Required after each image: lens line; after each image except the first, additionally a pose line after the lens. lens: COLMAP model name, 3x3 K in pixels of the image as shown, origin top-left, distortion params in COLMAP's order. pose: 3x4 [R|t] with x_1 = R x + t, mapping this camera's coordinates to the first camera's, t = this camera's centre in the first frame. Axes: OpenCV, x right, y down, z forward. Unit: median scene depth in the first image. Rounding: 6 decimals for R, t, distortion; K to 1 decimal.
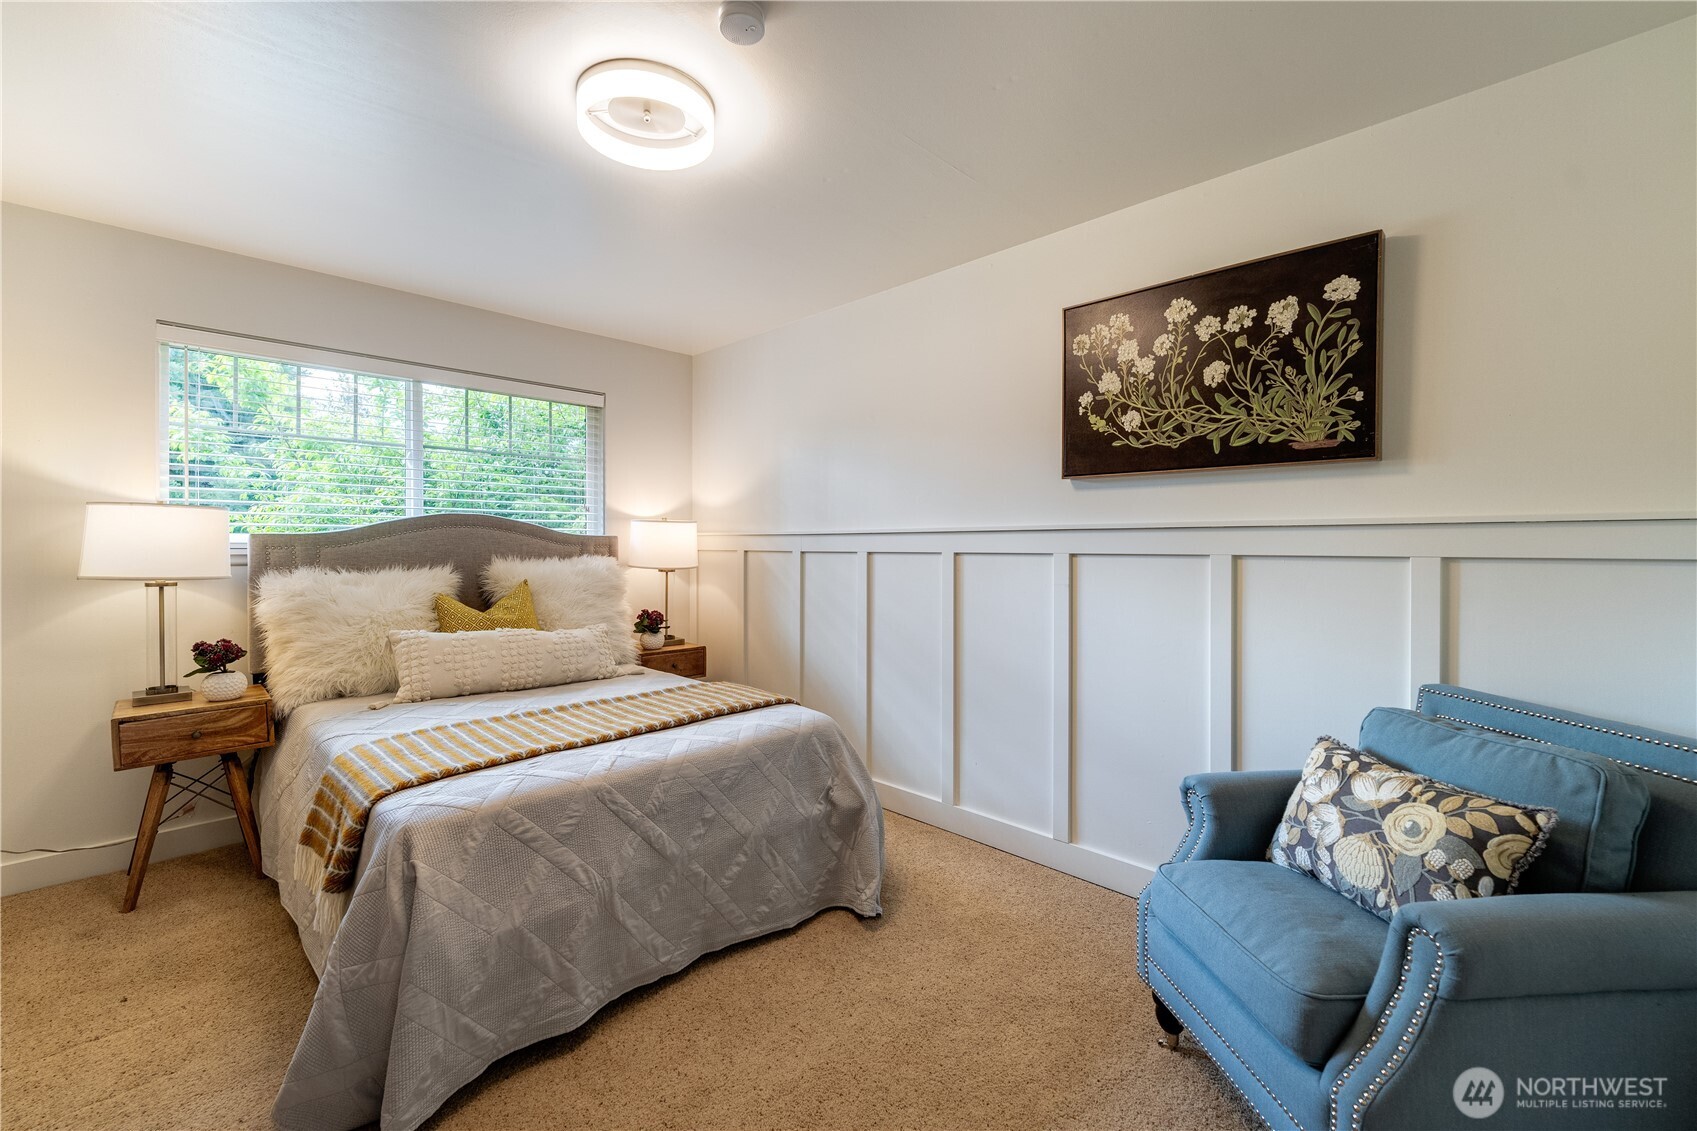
lens RADIAL K [[711.9, 0, 849.4], [0, 711.9, 554.5], [0, 0, 1]] dist [0.000828, -0.000324]
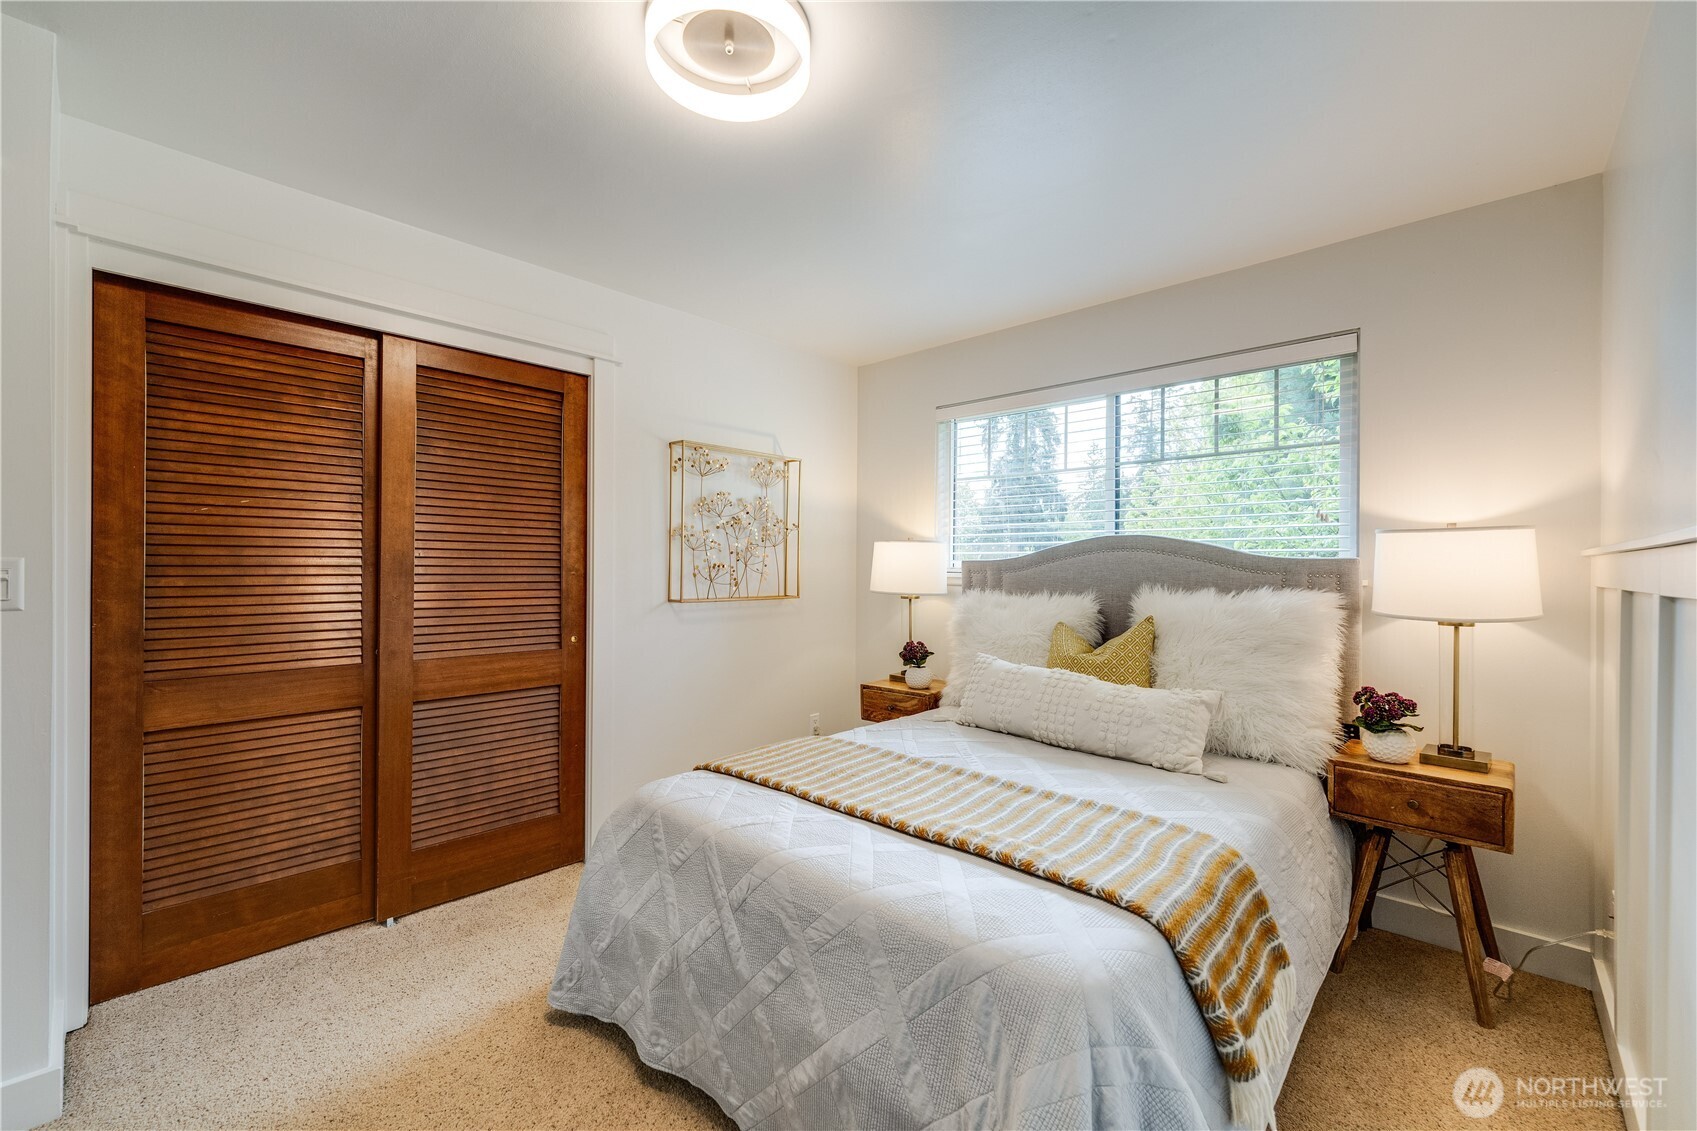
lens RADIAL K [[684.3, 0, 845.7], [0, 684.3, 570.2], [0, 0, 1]] dist [0.000762, -0.000034]
pose [[0.008687, 0.000679, -0.999962, 0.549904], [-0.025256, 0.999681, 0.000459, -0.012776], [0.999643, 0.025251, 0.008701, 1.253765]]
